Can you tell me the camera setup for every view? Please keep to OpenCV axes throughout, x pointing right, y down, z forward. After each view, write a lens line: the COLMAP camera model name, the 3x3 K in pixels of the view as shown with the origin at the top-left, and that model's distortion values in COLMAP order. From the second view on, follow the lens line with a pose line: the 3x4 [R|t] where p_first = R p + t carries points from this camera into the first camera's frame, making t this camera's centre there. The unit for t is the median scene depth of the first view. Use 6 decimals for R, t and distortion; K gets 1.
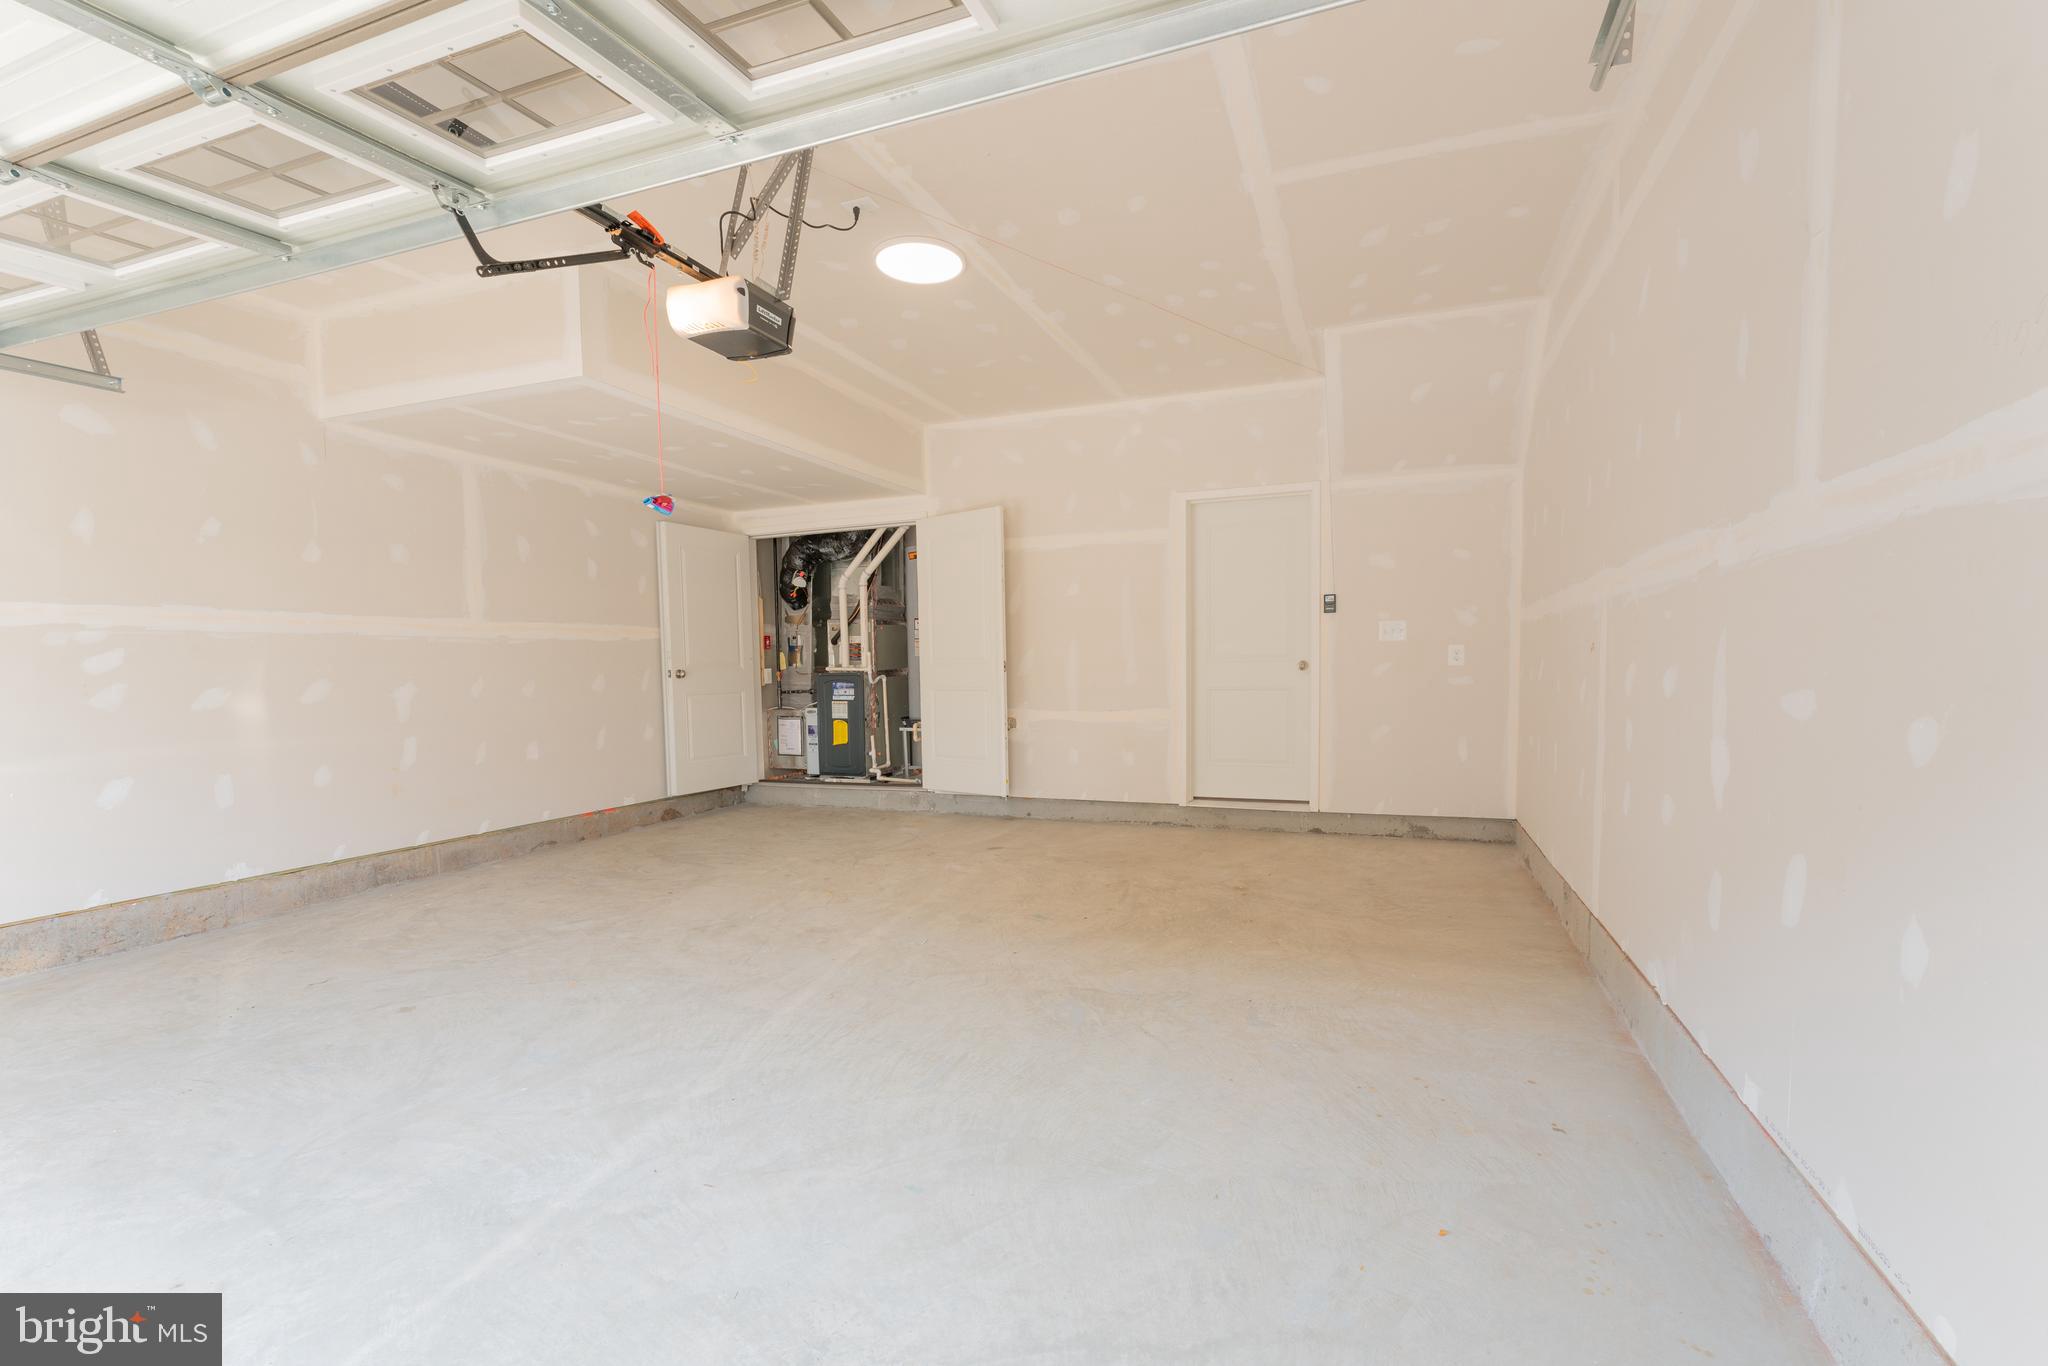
lens RADIAL K [[821.1, 0, 1024.4], [0, 821.1, 706.4], [0, 0, 1]] dist [0.001162, 0.000474]
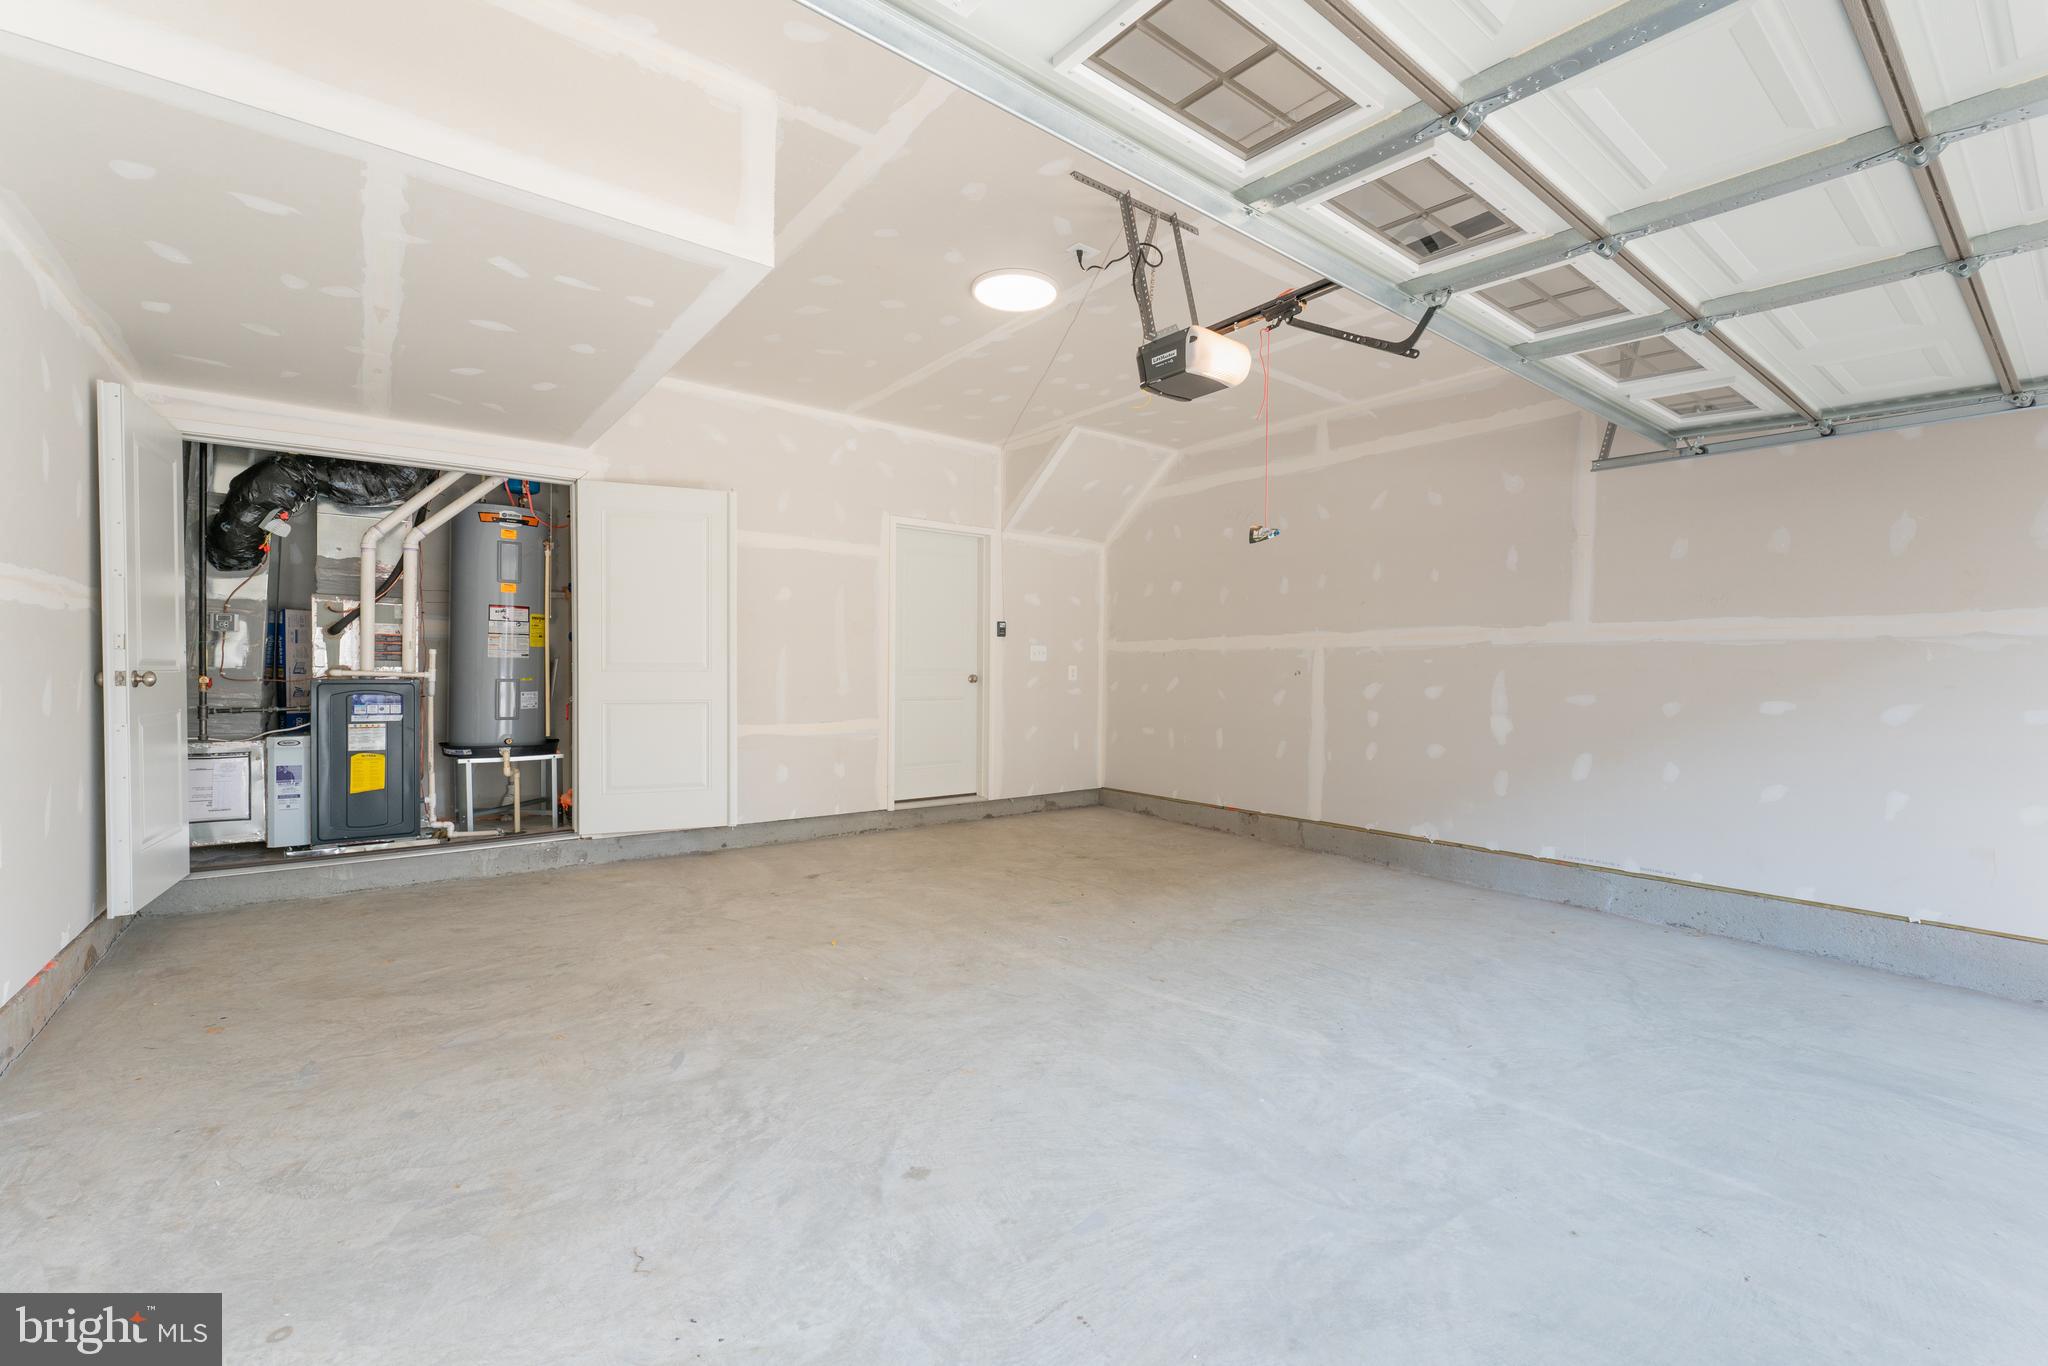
lens RADIAL K [[857.5, 0, 1024.0], [0, 857.5, 683.0], [0, 0, 1]] dist [0.000537, 0.000063]
pose [[0.538671, 0.008602, 0.842473, -0.622841], [0.027095, 0.999254, -0.027528, -0.006969], [-0.842081, 0.037655, 0.538036, 0.252038]]
